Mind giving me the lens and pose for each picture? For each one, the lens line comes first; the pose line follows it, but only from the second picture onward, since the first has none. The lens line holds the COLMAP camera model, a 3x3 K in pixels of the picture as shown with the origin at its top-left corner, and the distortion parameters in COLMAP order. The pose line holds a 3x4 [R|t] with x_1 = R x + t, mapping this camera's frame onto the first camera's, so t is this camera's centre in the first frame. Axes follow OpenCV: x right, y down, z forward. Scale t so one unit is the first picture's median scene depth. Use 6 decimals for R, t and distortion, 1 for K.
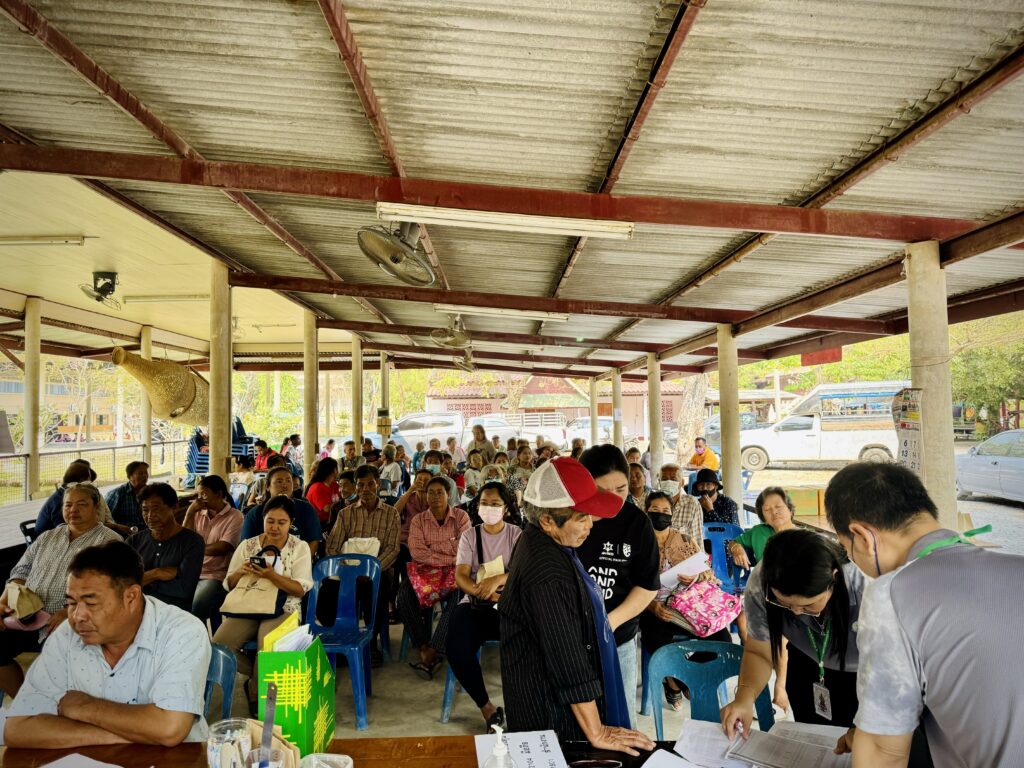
lens RADIAL K [[725.4, 0, 512.0], [0, 725.4, 384.0], [0, 0, 1]] dist [0.034008, -0.031888]
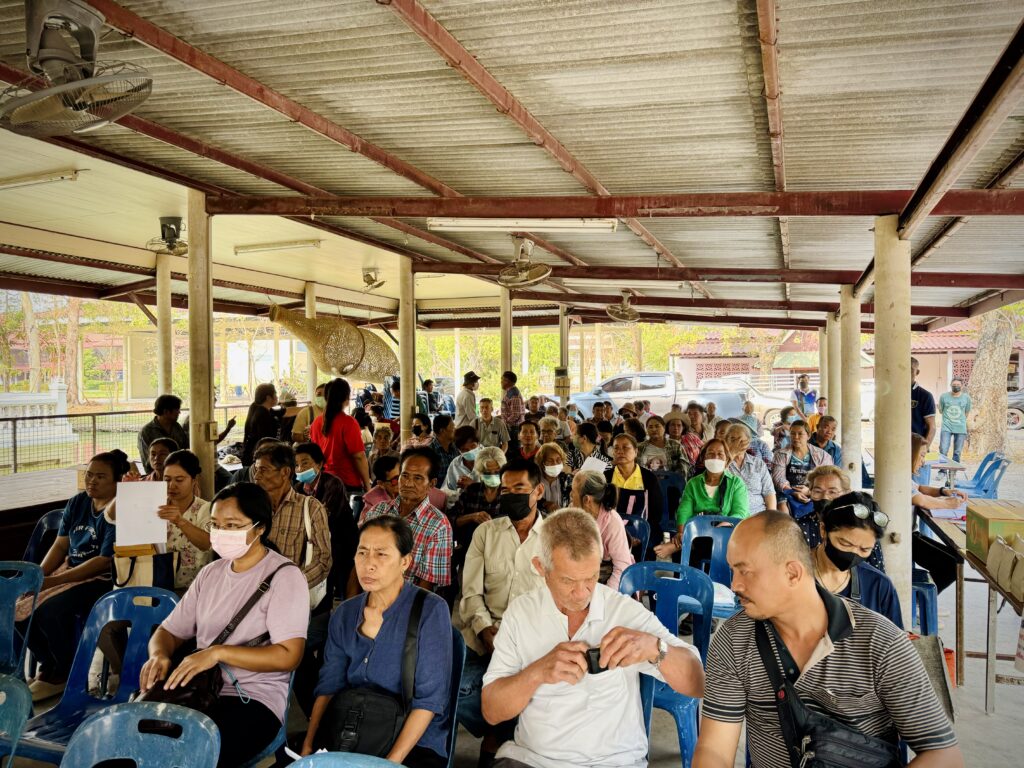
lens RADIAL K [[715.6, 0, 516.2], [0, 715.6, 380.1], [0, 0, 1]] dist [0.119631, -0.188124]
pose [[0.926552, 0.011321, -0.375997, 0.449444], [0.007531, 0.998789, 0.048629, 0.025947], [0.376092, -0.047889, 0.925344, 0.696947]]
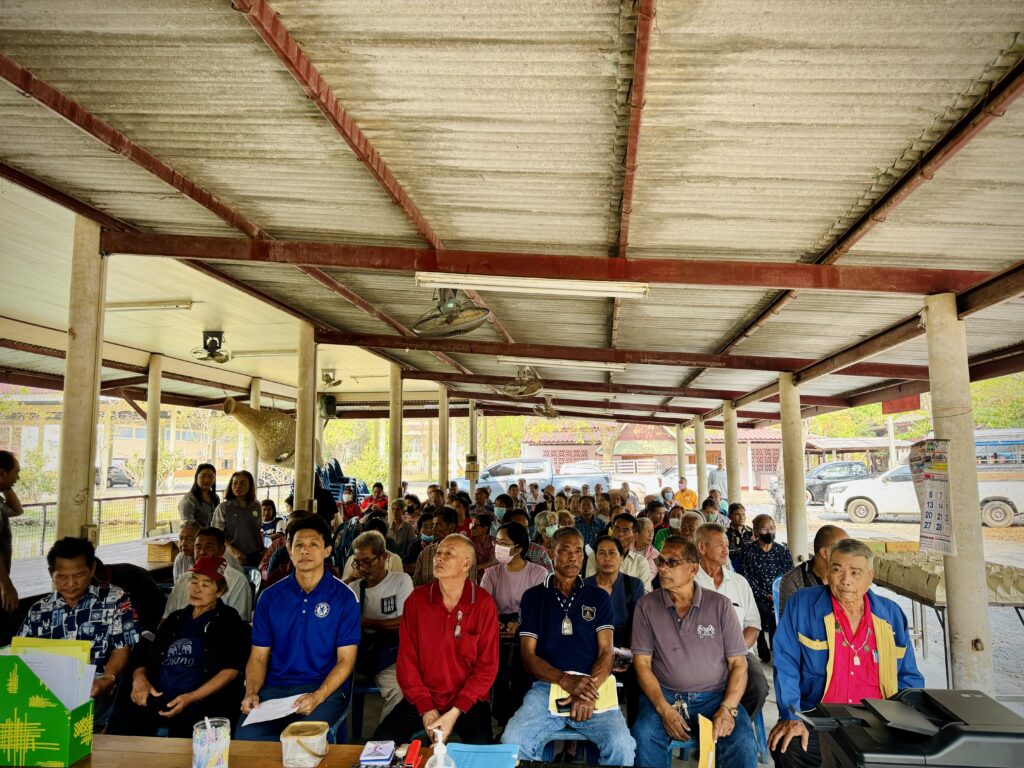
lens RADIAL K [[715.6, 0, 516.2], [0, 715.6, 380.1], [0, 0, 1]] dist [0.119631, -0.188124]
pose [[0.990793, -0.008409, -0.135122, 0.114555], [-0.001005, 0.997585, -0.069452, -0.004817], [0.135380, 0.068949, 0.988392, -0.067668]]
